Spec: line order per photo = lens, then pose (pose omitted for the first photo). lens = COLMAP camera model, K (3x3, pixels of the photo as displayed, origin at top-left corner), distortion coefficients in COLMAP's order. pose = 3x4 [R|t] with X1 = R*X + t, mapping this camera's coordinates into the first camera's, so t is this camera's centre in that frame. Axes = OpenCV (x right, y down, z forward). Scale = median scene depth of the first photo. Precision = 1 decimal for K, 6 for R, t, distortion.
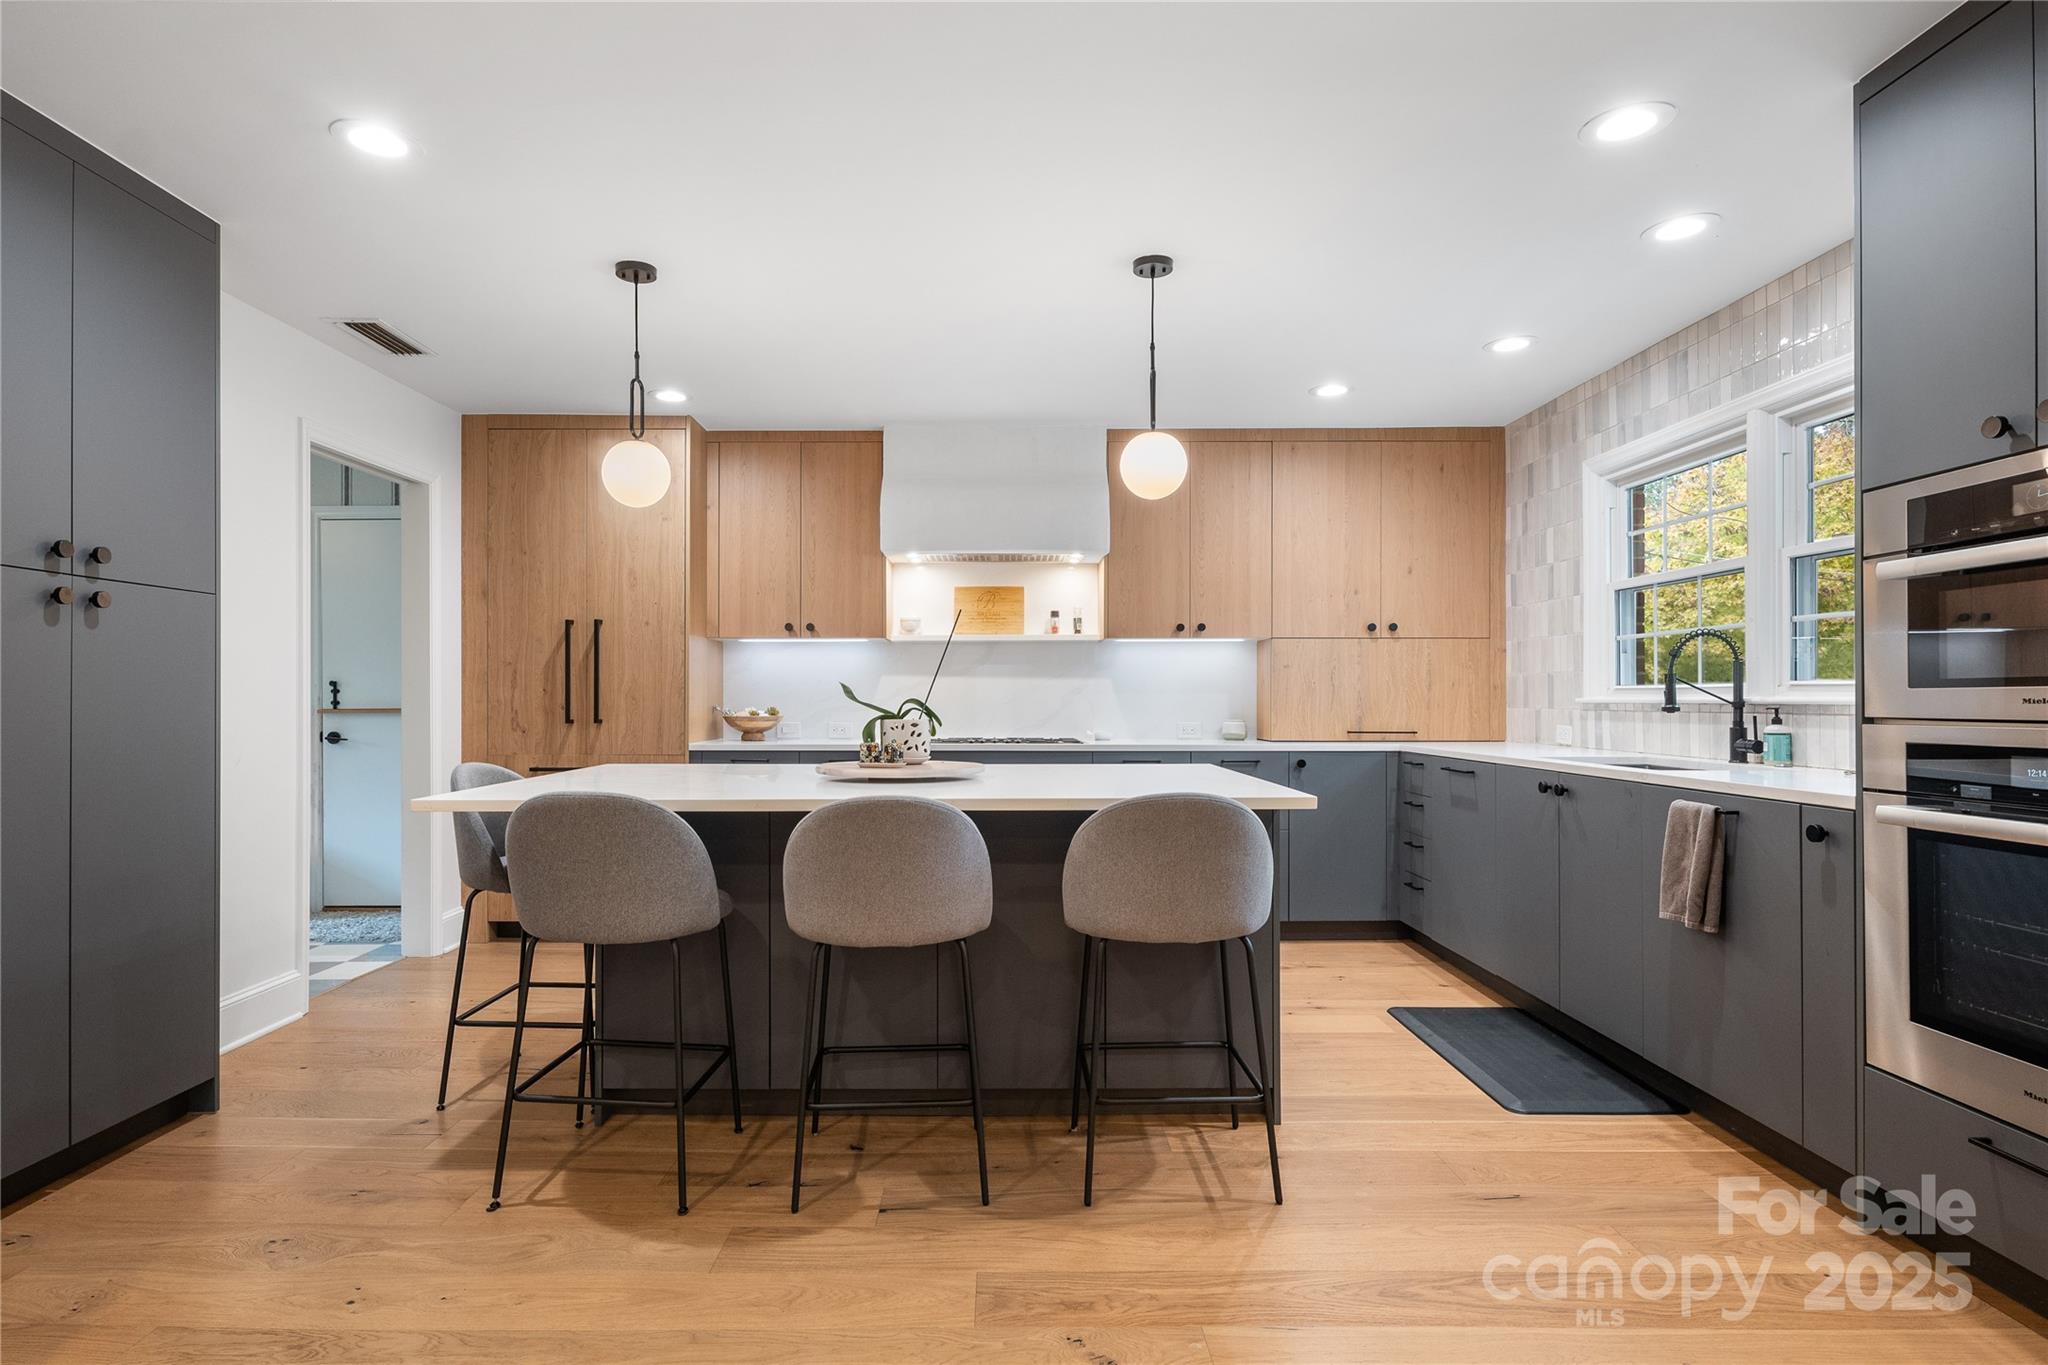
lens RADIAL K [[965.1, 0, 1042.3], [0, 965.1, 700.0], [0, 0, 1]] dist [0.010902, -0.002929]
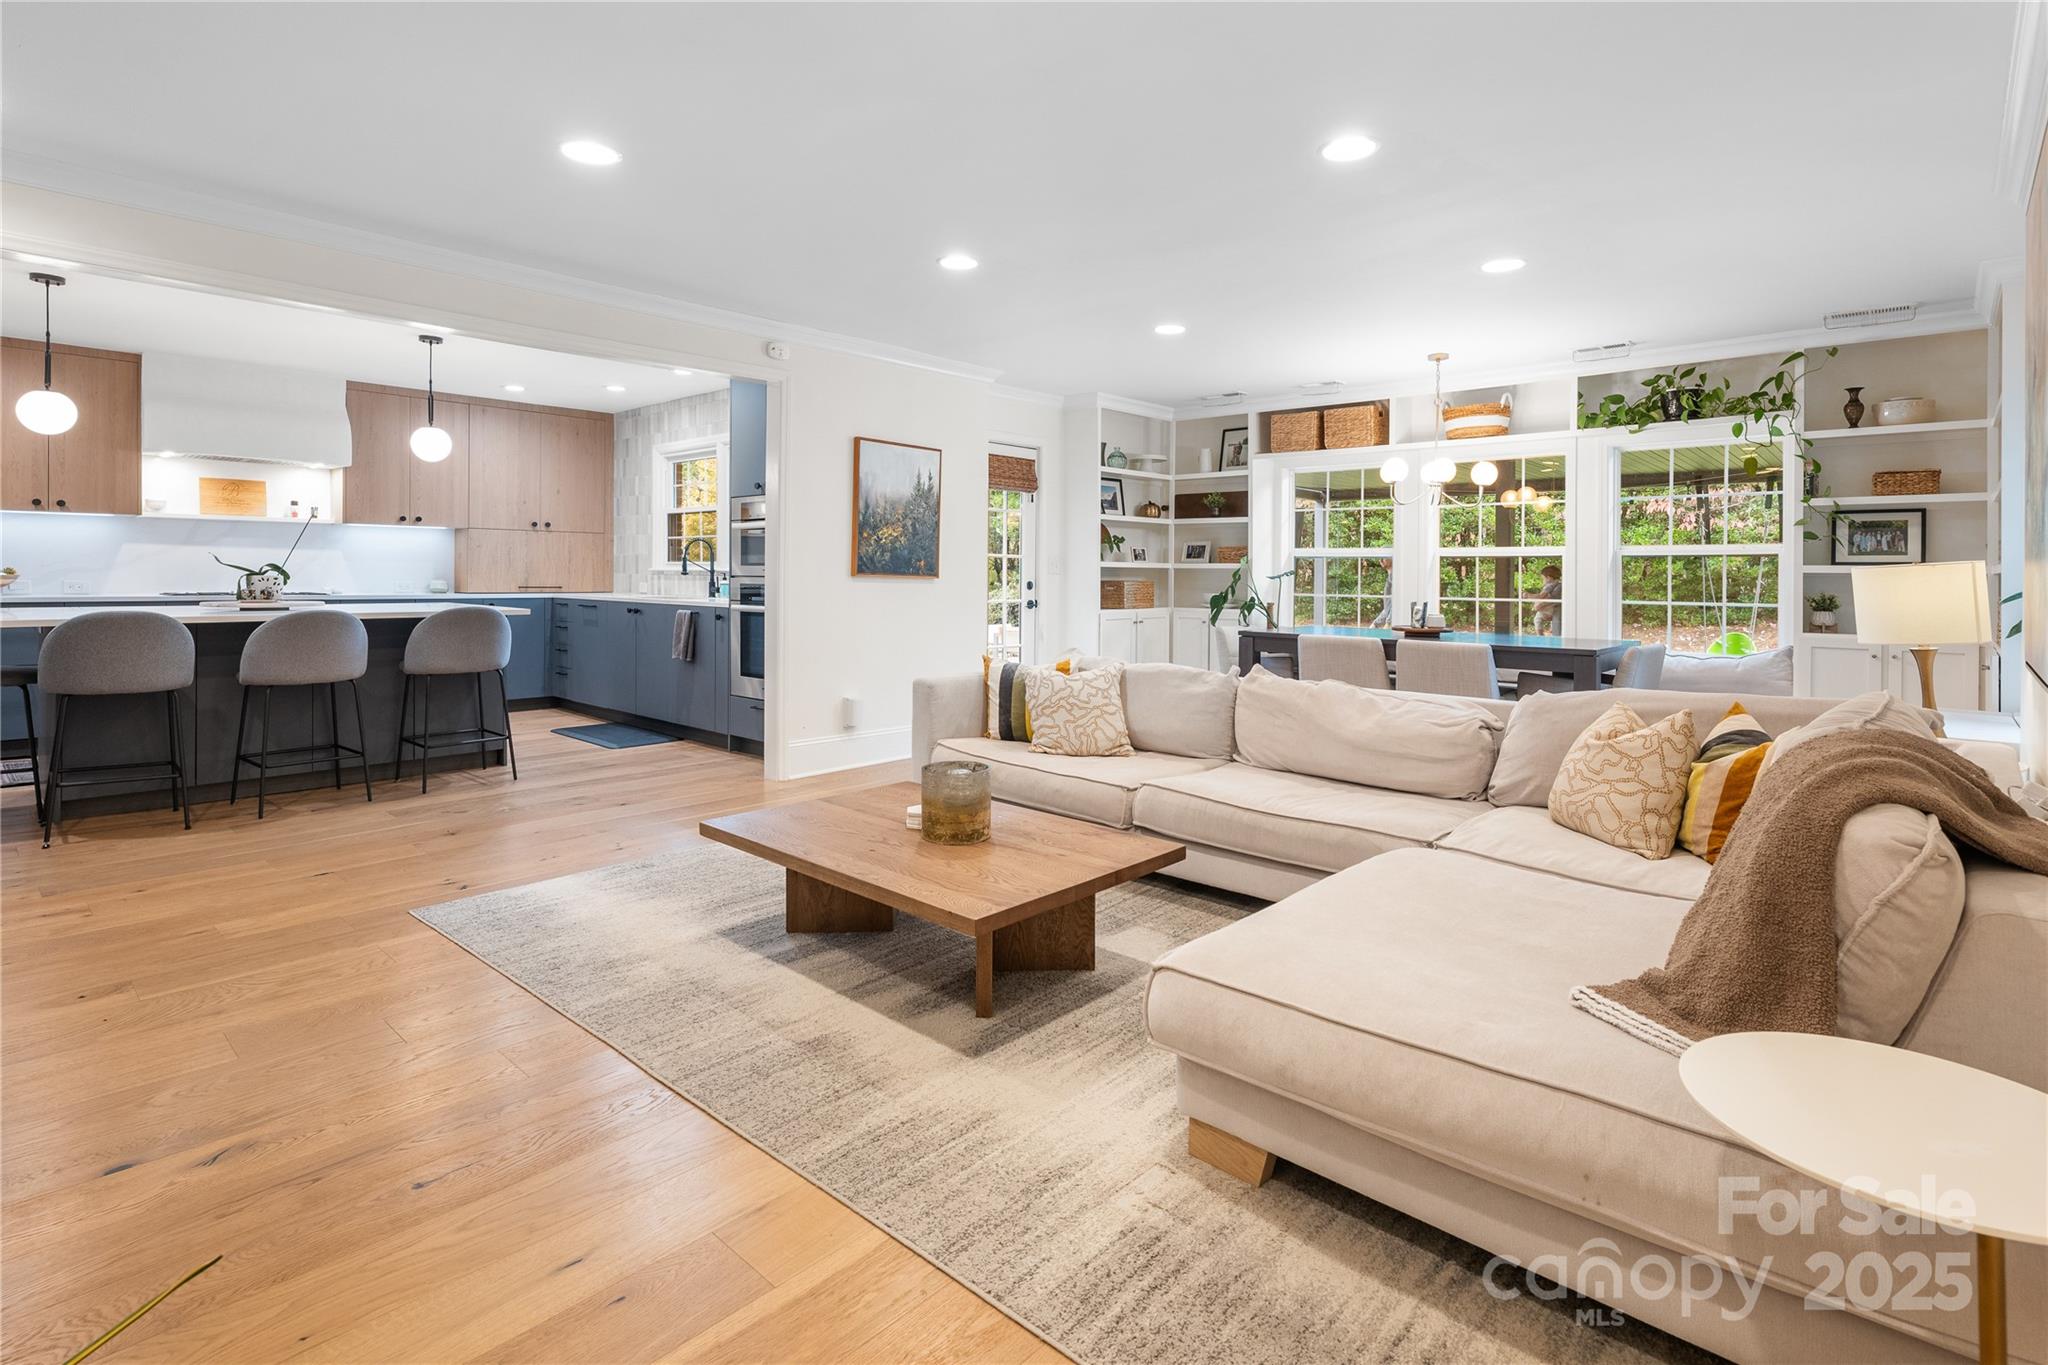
lens RADIAL K [[965.1, 0, 1021.4], [0, 965.1, 584.2], [0, 0, 1]] dist [0.010902, -0.002929]
pose [[0.666117, -0.000034, 0.745847, -0.389262], [-0.010810, 0.999895, 0.009700, 0.003211], [-0.745769, -0.014524, 0.666047, -0.834907]]
